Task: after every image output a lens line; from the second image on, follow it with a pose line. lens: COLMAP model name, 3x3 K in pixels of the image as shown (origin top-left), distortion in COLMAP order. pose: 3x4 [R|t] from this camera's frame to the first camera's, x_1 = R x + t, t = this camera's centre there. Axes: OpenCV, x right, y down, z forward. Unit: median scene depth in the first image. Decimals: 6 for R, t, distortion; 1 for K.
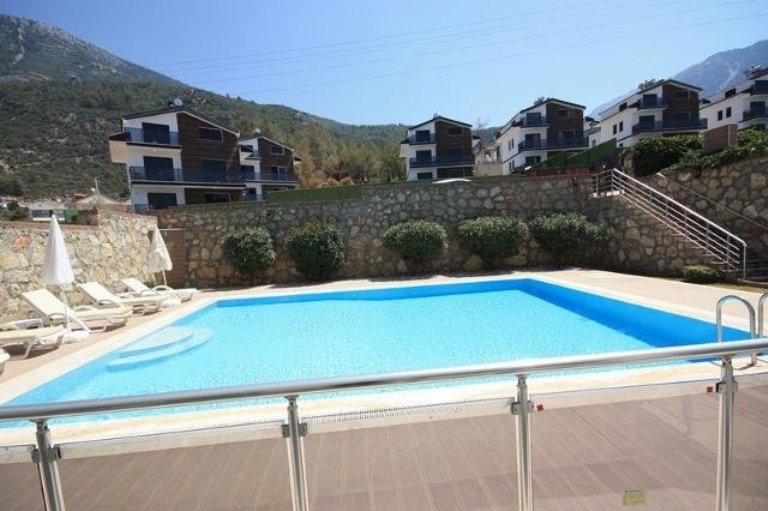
lens RADIAL K [[357.9, 0, 388.9], [0, 357.9, 262.8], [0, 0, 1]] dist [-0.008474, -0.001468]
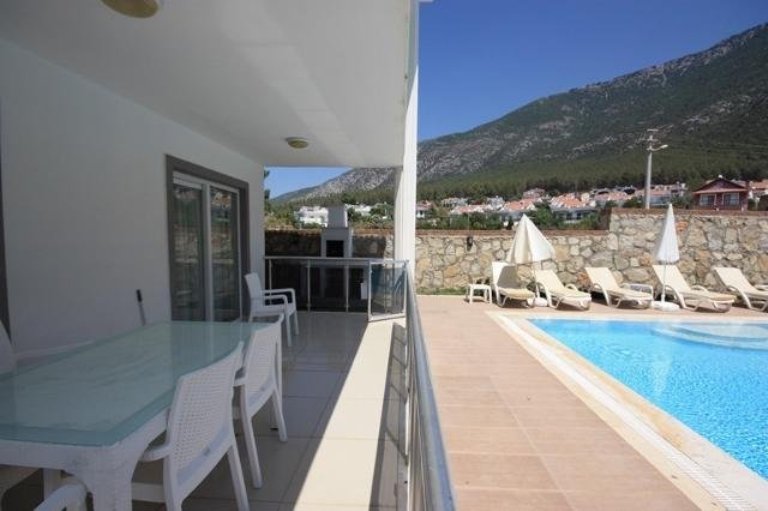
lens RADIAL K [[357.9, 0, 385.5], [0, 357.9, 262.2], [0, 0, 1]] dist [-0.008474, -0.001468]
pose [[-0.149326, 0.120986, -0.981358, 0.315519], [-0.084571, 0.987286, 0.134585, -0.013752], [0.985165, 0.103092, -0.137195, 0.182244]]
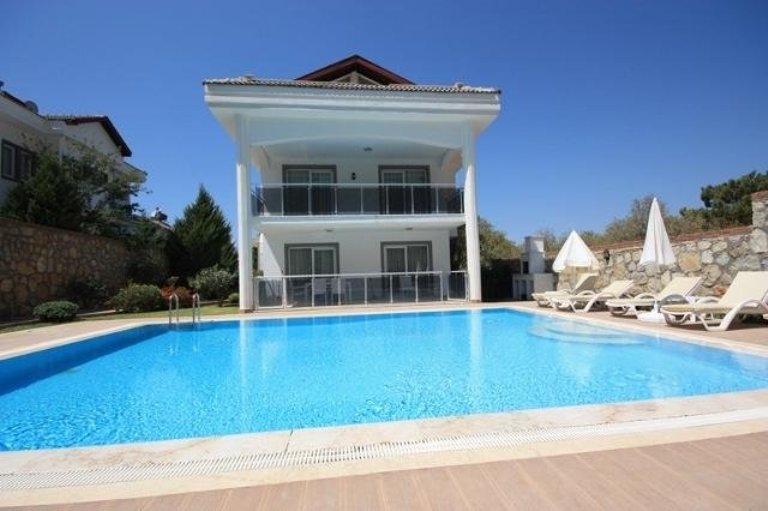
lens RADIAL K [[357.9, 0, 387.3], [0, 357.9, 260.0], [0, 0, 1]] dist [-0.008474, -0.001468]
pose [[-0.995935, 0.083554, -0.033637, -0.089662], [0.082188, 0.995808, 0.040138, -0.045291], [0.036850, 0.037210, -0.998628, 1.560627]]
